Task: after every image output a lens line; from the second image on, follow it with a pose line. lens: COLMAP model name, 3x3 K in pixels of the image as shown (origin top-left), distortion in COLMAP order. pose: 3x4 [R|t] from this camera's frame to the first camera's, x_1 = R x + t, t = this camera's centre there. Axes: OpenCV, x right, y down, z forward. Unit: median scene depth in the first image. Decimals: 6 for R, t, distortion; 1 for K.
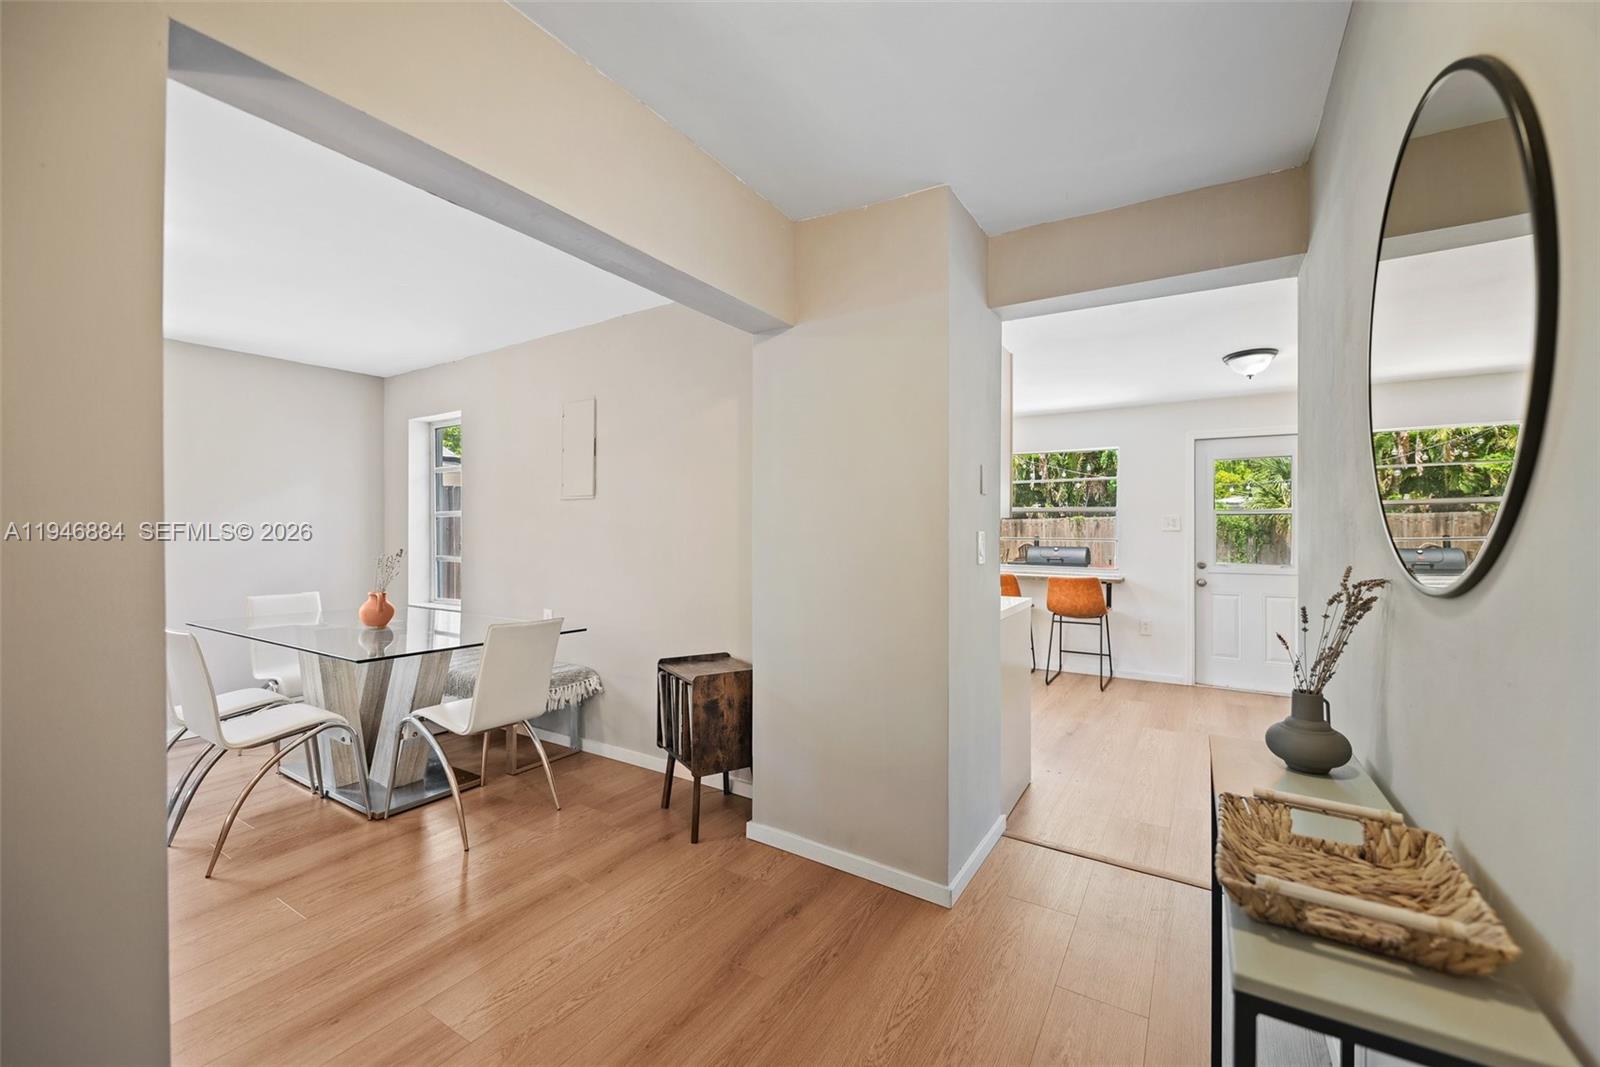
lens RADIAL K [[643.4, 0, 799.3], [0, 643.4, 531.0], [0, 0, 1]] dist [-0.004846, -0.000930]
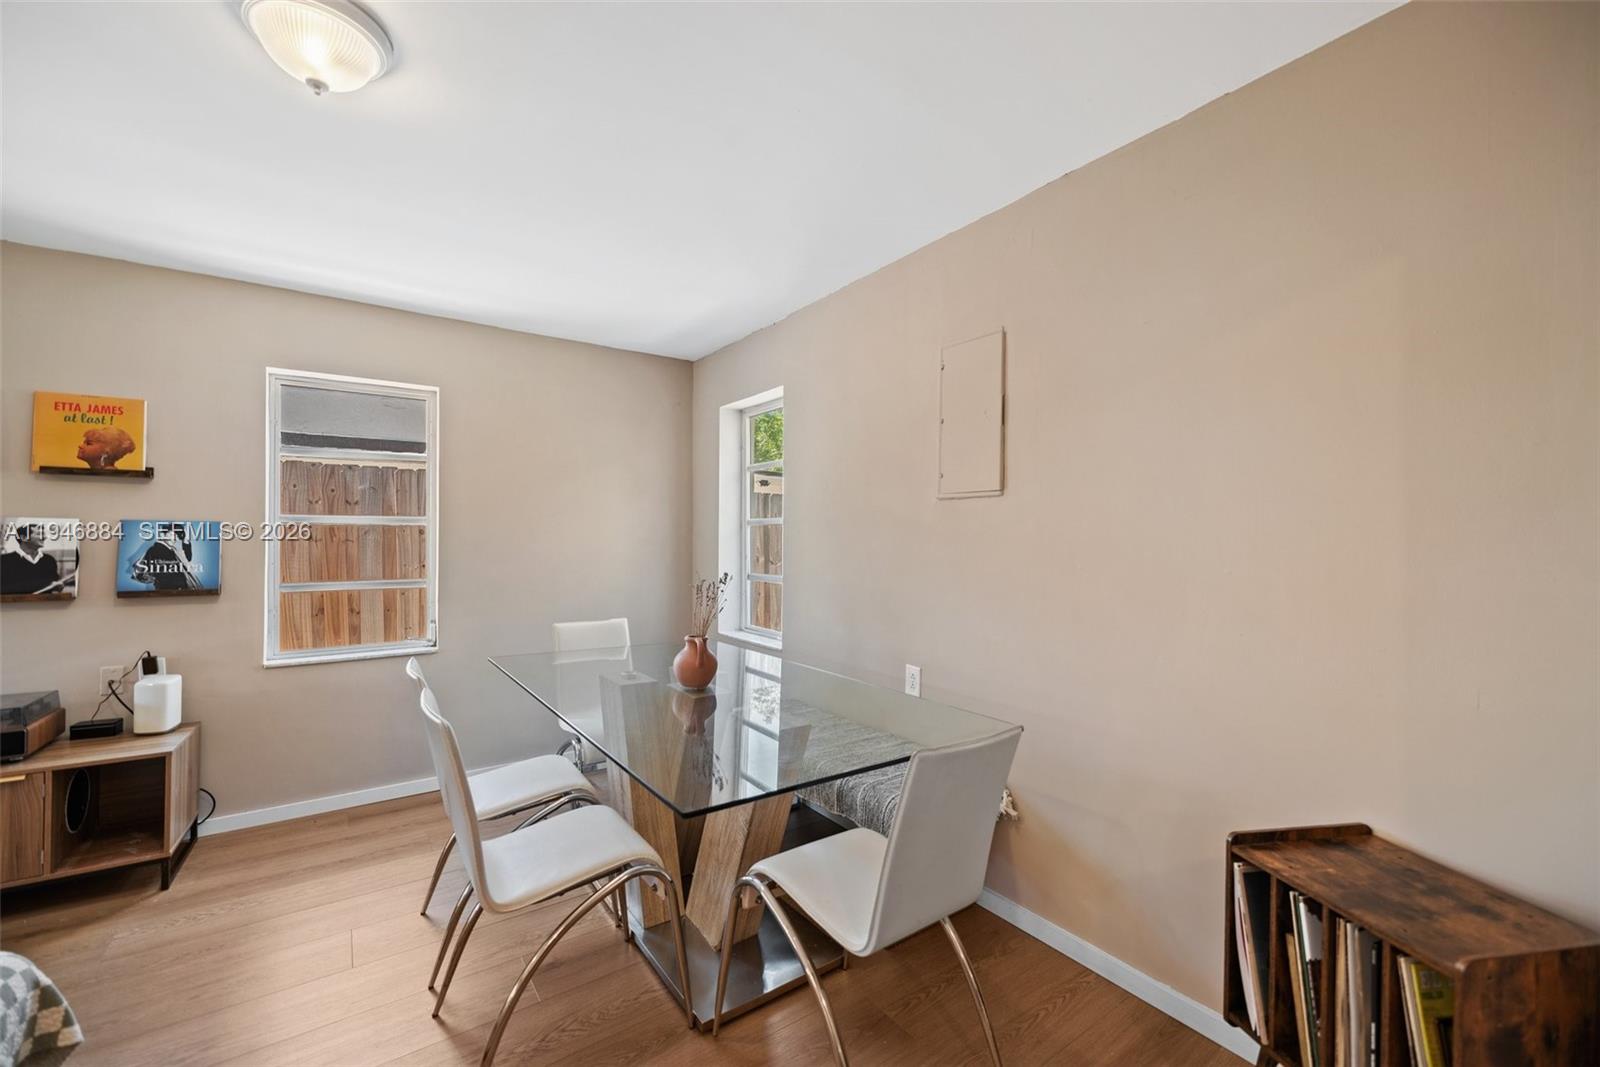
lens RADIAL K [[643.4, 0, 798.0], [0, 643.4, 533.0], [0, 0, 1]] dist [-0.004846, -0.000930]
pose [[0.926062, 0.004469, -0.377345, -0.303821], [-0.006562, 0.999969, -0.004261, -0.012580], [0.377315, 0.006422, 0.926063, 0.411860]]
